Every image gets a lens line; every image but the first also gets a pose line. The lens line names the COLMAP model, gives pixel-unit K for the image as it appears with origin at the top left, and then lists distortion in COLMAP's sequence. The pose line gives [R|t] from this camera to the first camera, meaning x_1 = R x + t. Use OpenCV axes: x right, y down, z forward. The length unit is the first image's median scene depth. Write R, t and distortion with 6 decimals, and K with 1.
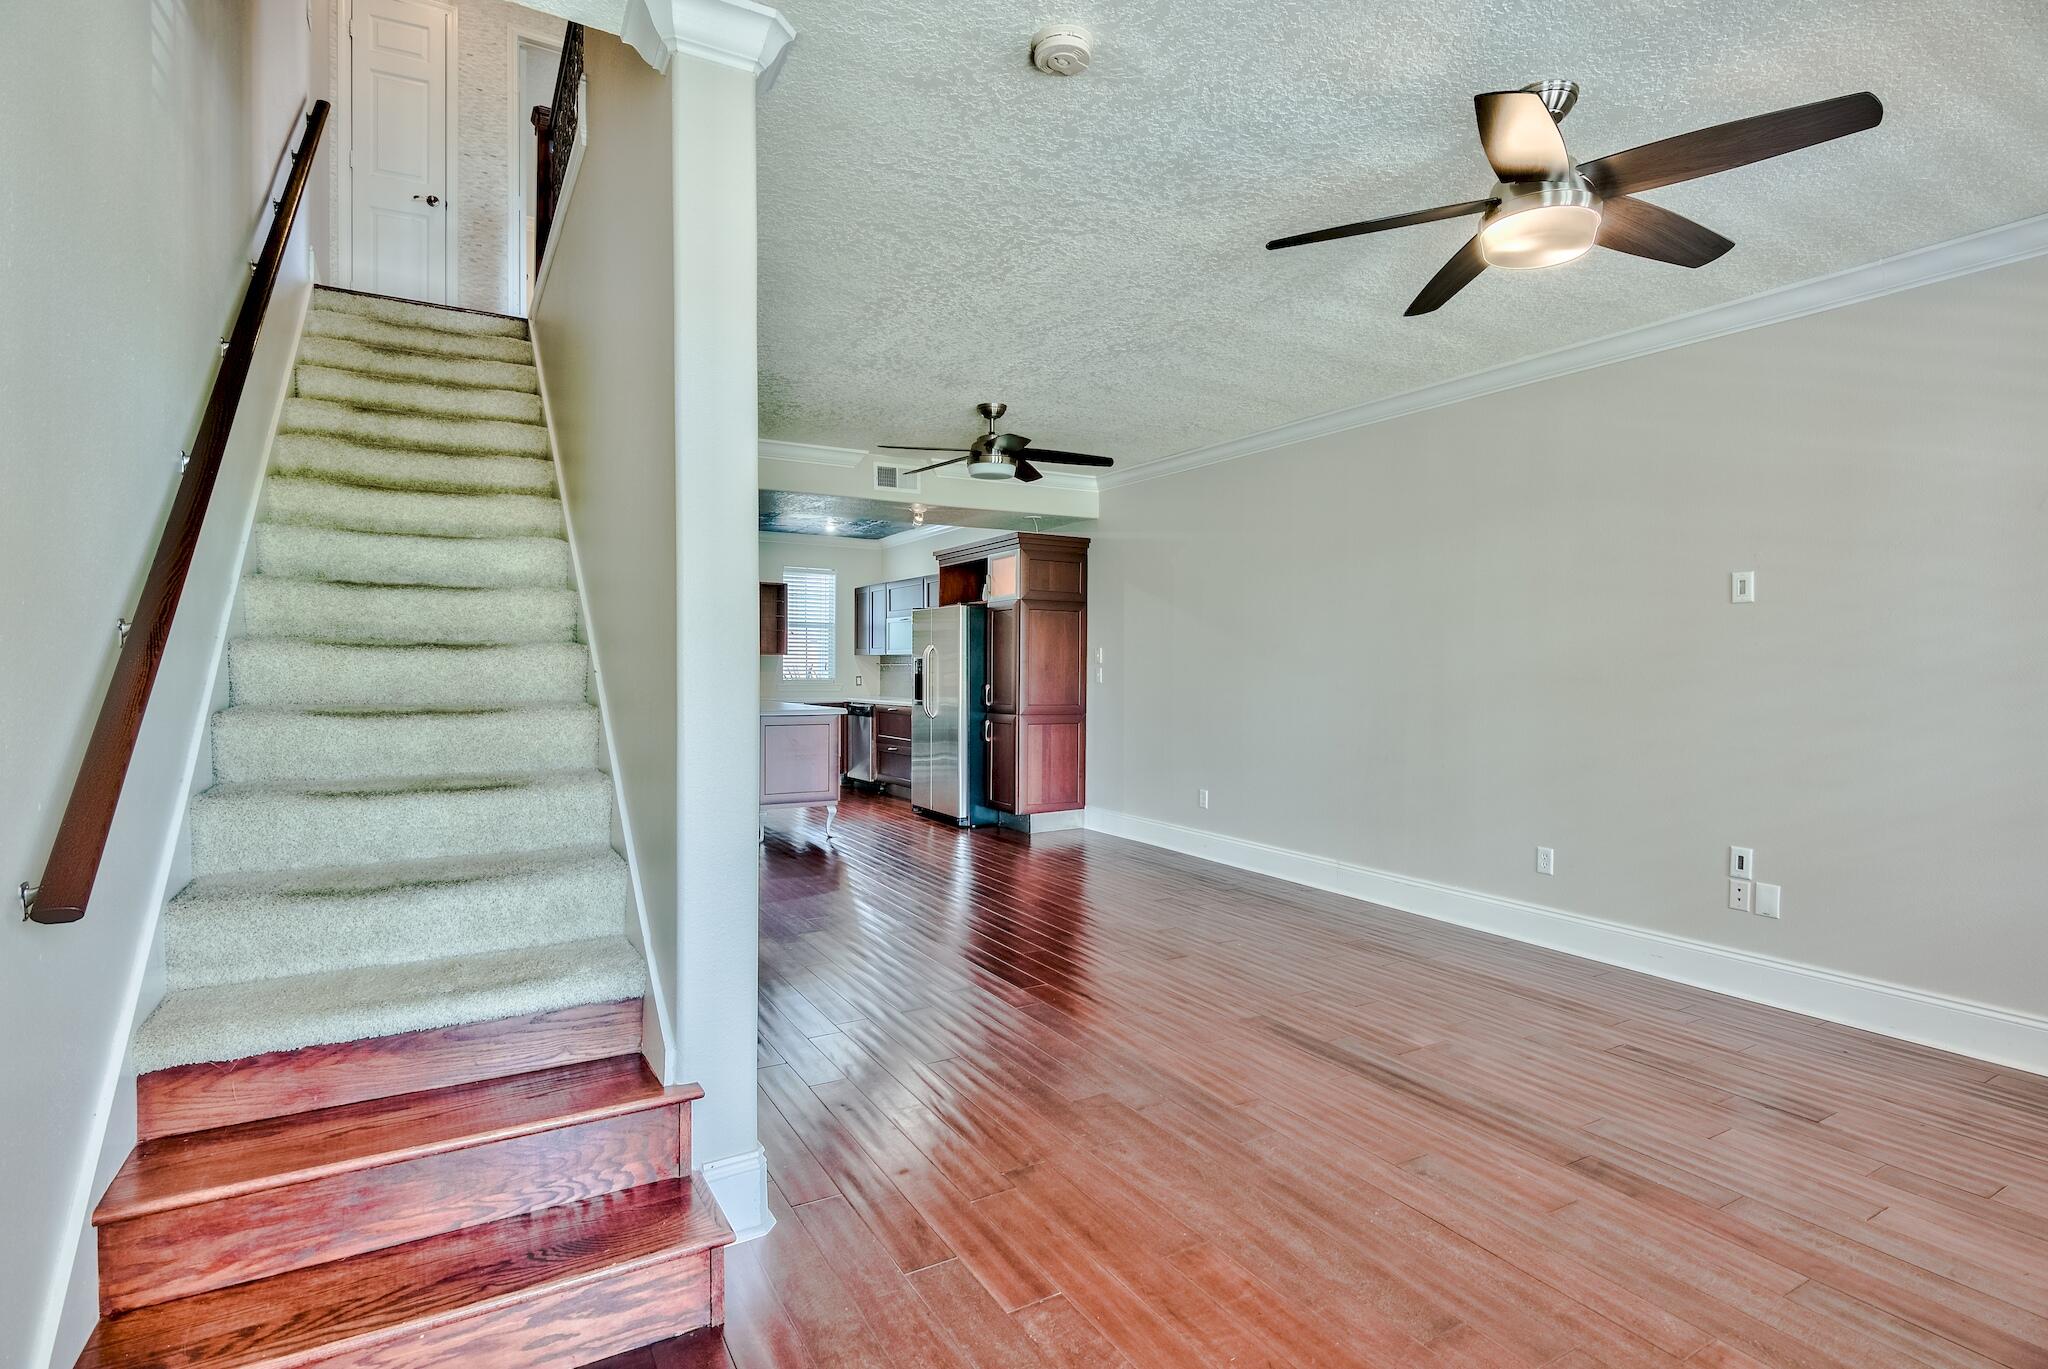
lens RADIAL K [[999.8, 0, 992.0], [0, 999.8, 692.4], [0, 0, 1]] dist [-0.005717, -0.000211]
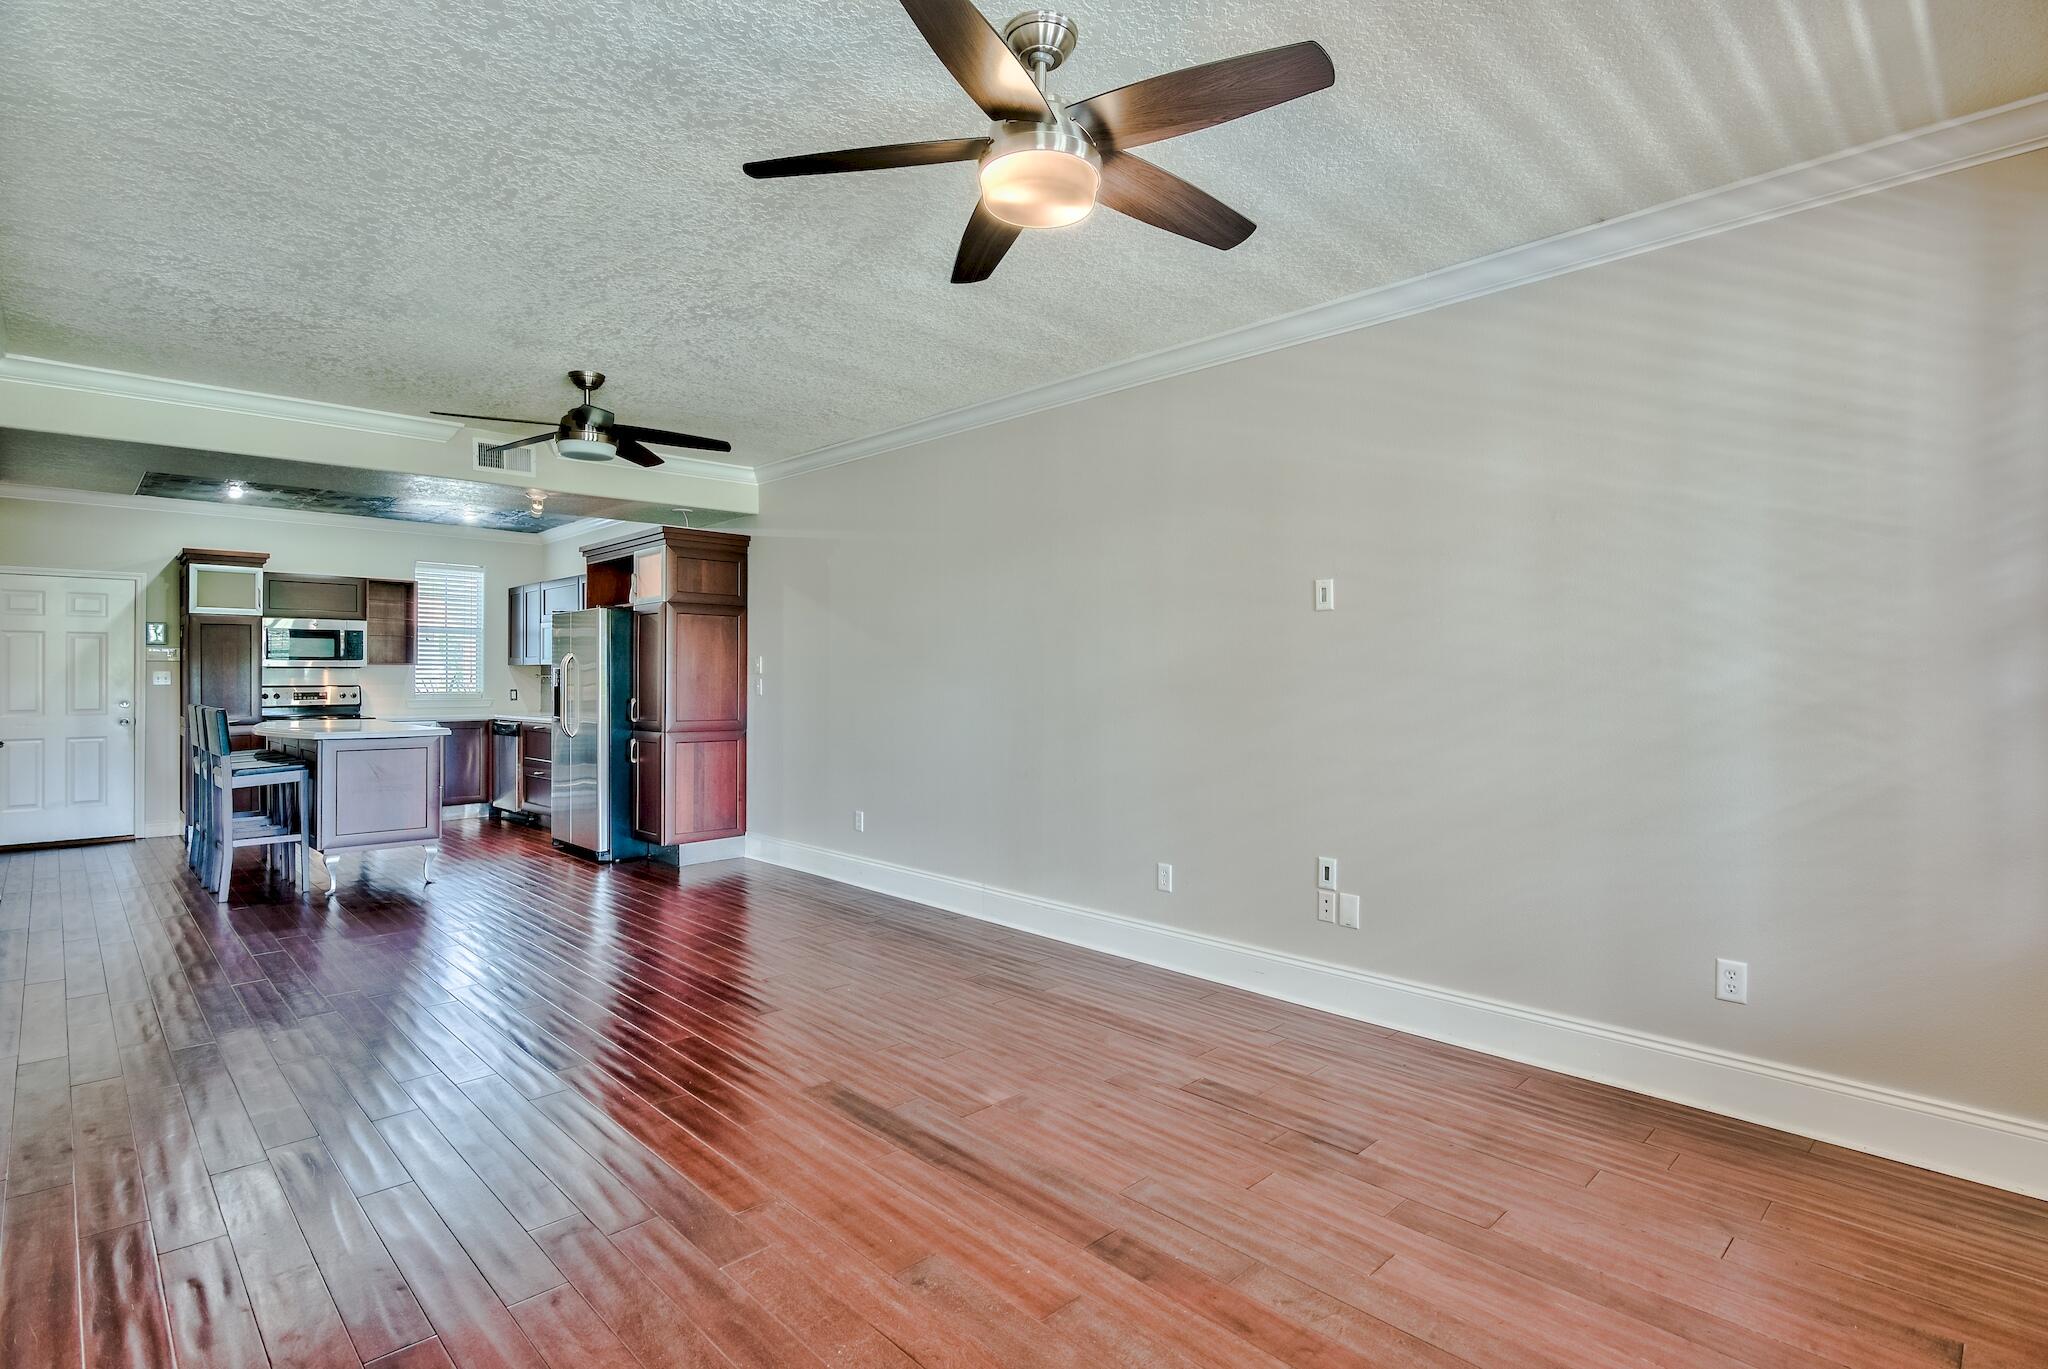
lens RADIAL K [[999.8, 0, 1041.4], [0, 999.8, 680.8], [0, 0, 1]] dist [-0.005717, -0.000211]
pose [[0.967714, -0.005966, 0.251980, 0.230734], [0.011394, 0.999733, -0.020087, -0.002972], [-0.251793, 0.022310, 0.967524, 0.110442]]
